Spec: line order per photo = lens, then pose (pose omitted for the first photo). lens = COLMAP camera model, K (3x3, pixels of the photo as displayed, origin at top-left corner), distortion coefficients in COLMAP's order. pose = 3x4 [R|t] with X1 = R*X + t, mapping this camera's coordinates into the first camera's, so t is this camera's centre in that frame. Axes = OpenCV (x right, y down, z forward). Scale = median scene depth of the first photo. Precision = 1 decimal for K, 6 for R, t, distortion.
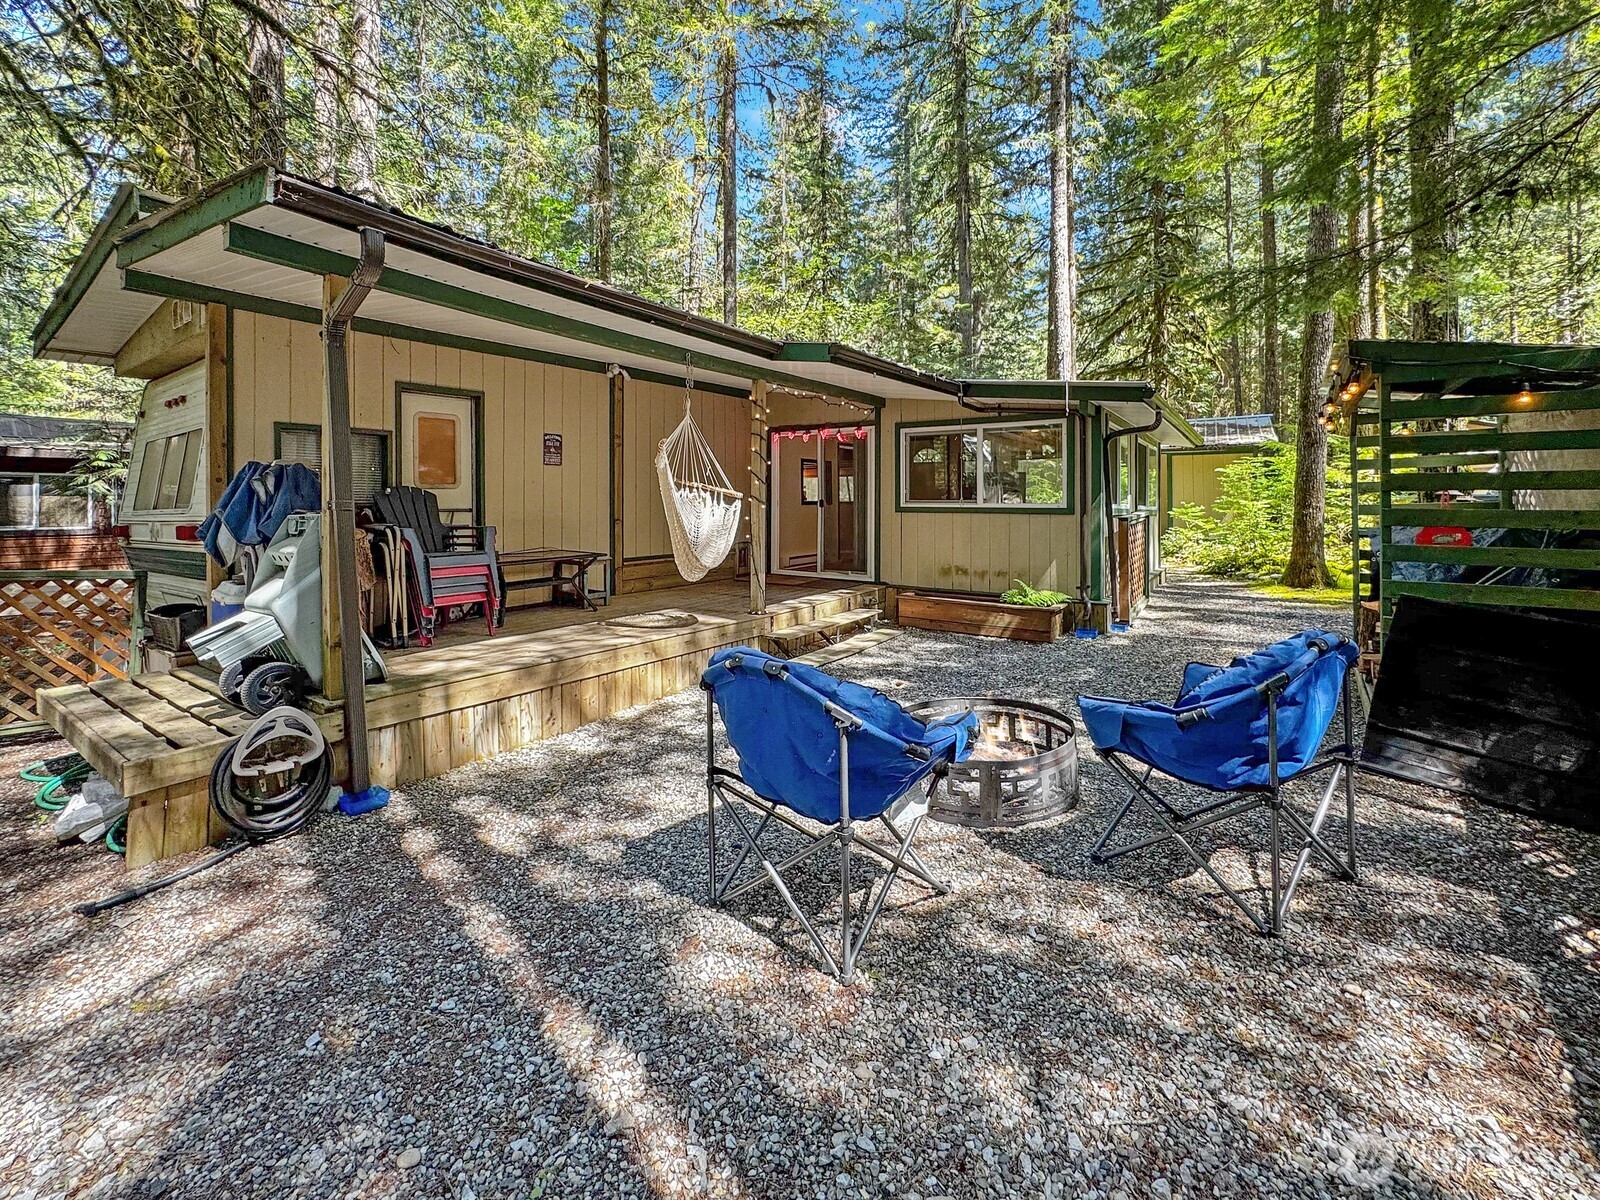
lens RADIAL K [[699.1, 0, 786.9], [0, 699.1, 513.8], [0, 0, 1]] dist [-0.027529, 0.007750]
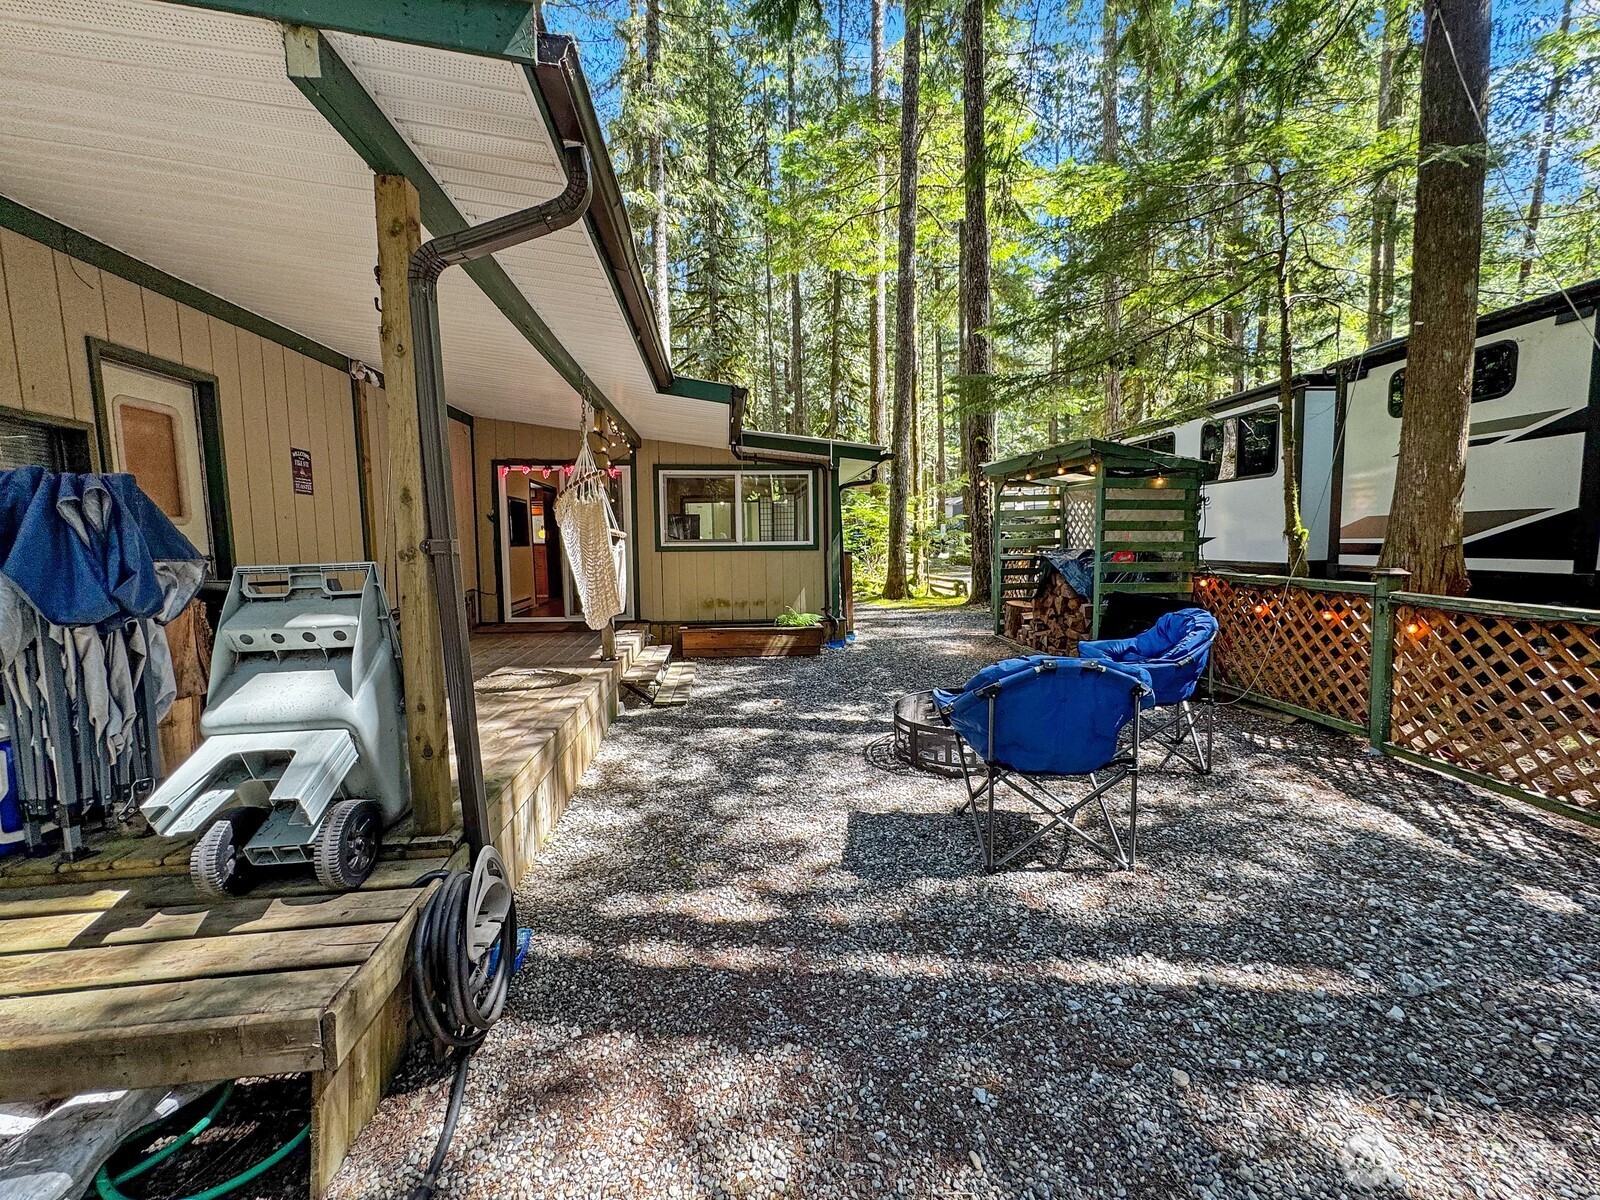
lens RADIAL K [[652.3, 0, 798.3], [0, 652.3, 631.9], [0, 0, 1]] dist [-0.034790, 0.014139]
pose [[0.744975, -0.098741, 0.659744, -0.482518], [0.020190, 0.991869, 0.125649, -0.002135], [-0.666787, -0.080285, 0.740911, 0.187095]]
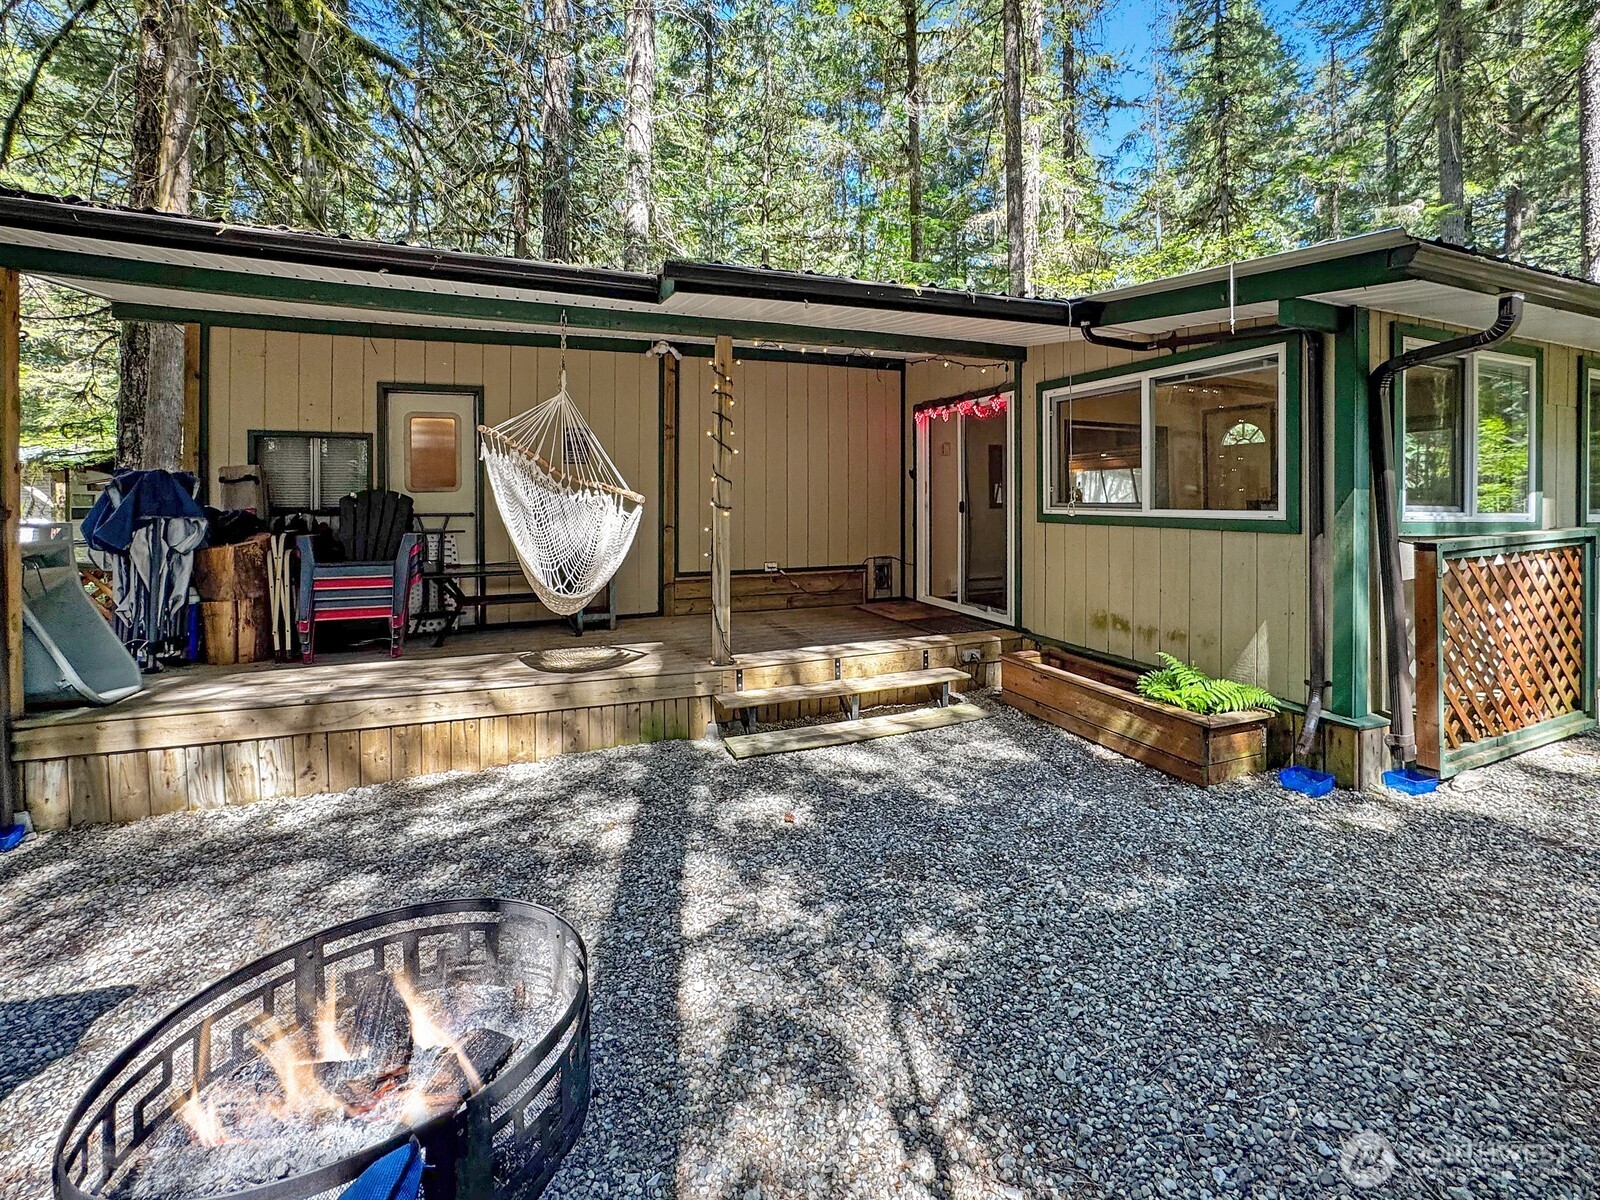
lens RADIAL K [[699.1, 0, 815.9], [0, 699.1, 517.0], [0, 0, 1]] dist [-0.027529, 0.007750]
pose [[0.845211, 0.013913, -0.534252, 0.466332], [-0.008962, 0.999889, 0.011861, -0.018107], [0.534358, -0.005237, 0.845242, 0.491902]]
